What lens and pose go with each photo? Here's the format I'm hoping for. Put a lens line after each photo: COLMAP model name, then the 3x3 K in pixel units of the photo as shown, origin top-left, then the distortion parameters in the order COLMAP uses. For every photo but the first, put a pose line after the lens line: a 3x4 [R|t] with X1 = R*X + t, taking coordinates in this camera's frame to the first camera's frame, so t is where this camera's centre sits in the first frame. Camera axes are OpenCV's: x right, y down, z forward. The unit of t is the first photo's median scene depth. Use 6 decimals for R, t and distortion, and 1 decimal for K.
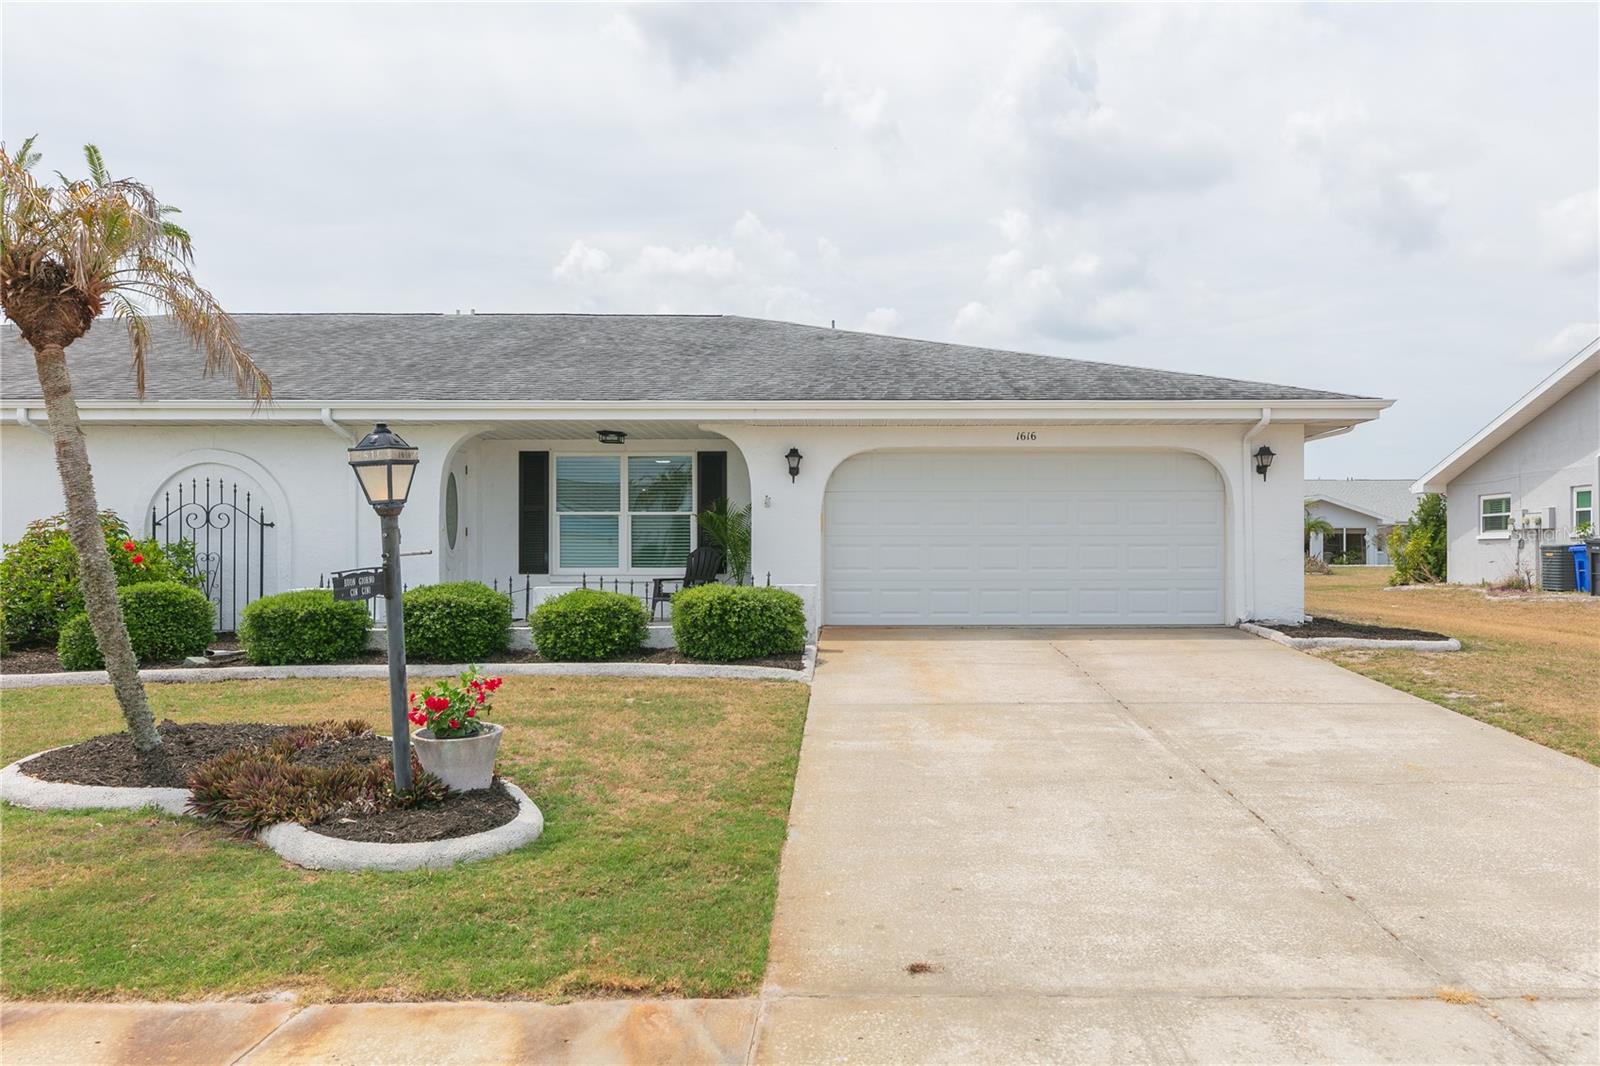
lens RADIAL K [[1100.9, 0, 846.8], [0, 1100.9, 534.1], [0, 0, 1]] dist [0.011559, -0.000986]
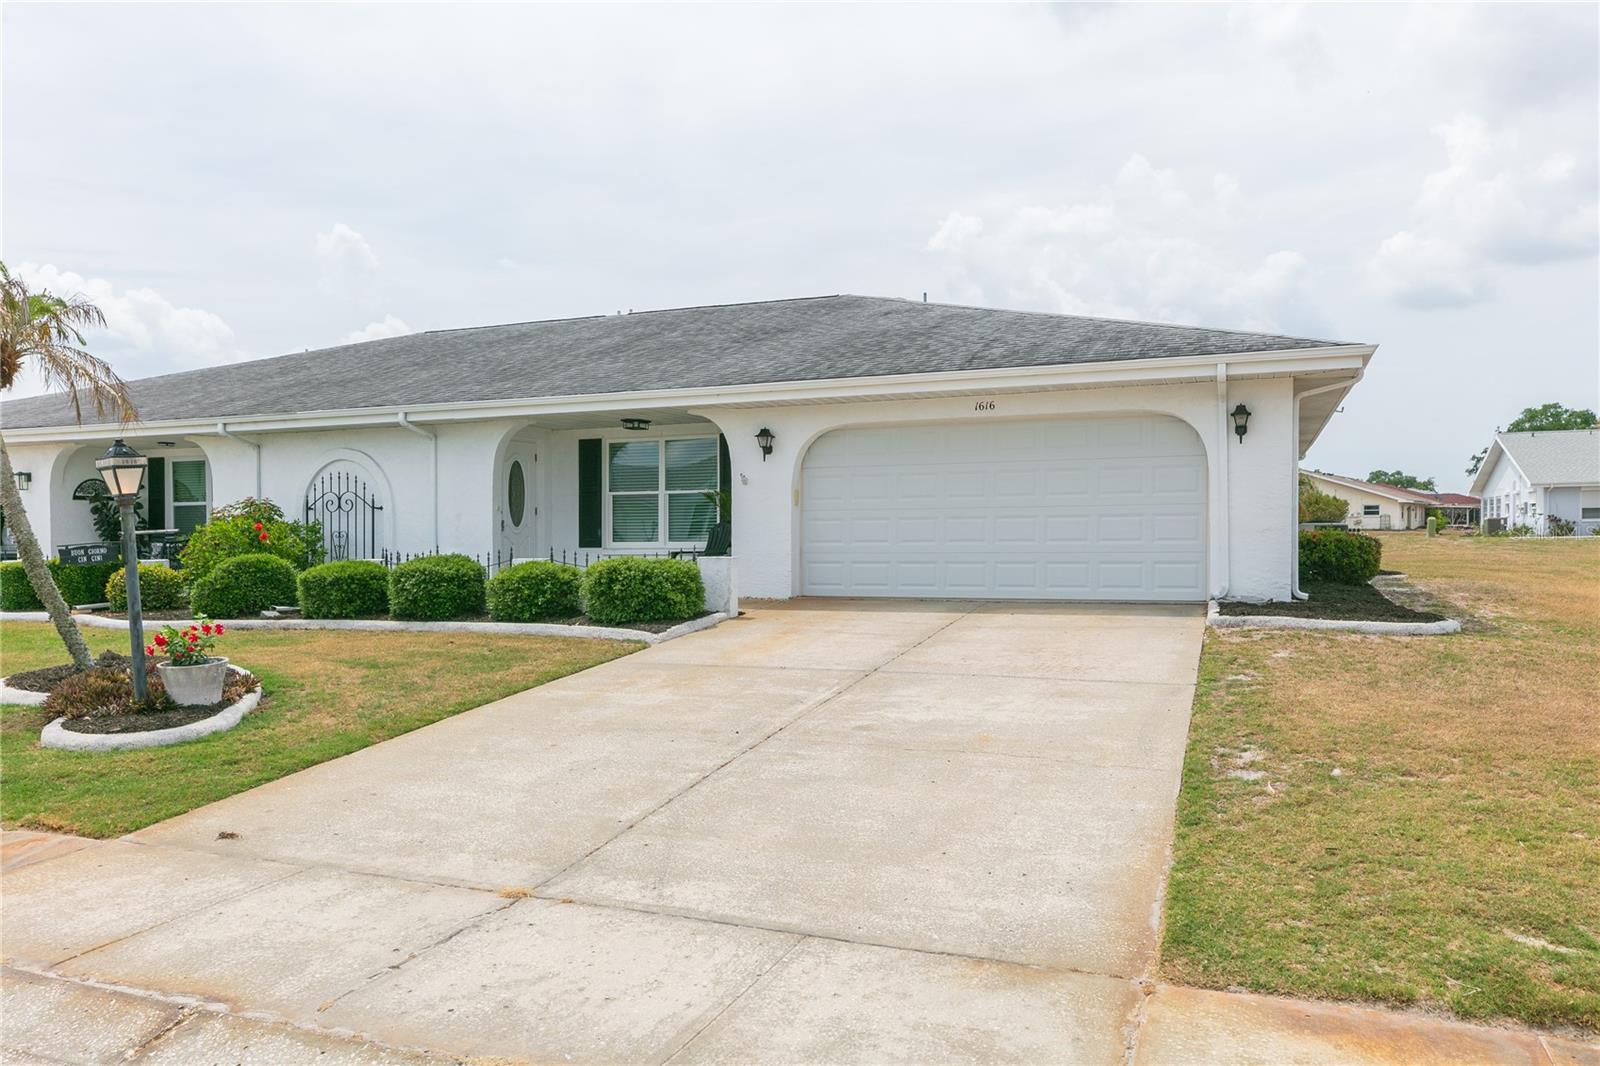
lens RADIAL K [[1150.9, 0, 800.2], [0, 1150.9, 514.8], [0, 0, 1]] dist [-0.002655, 0.005407]
pose [[0.924977, -0.013022, -0.379799, 0.402438], [0.015659, 0.999870, 0.003853, 0.001529], [0.379699, -0.009511, 0.925061, -0.012202]]
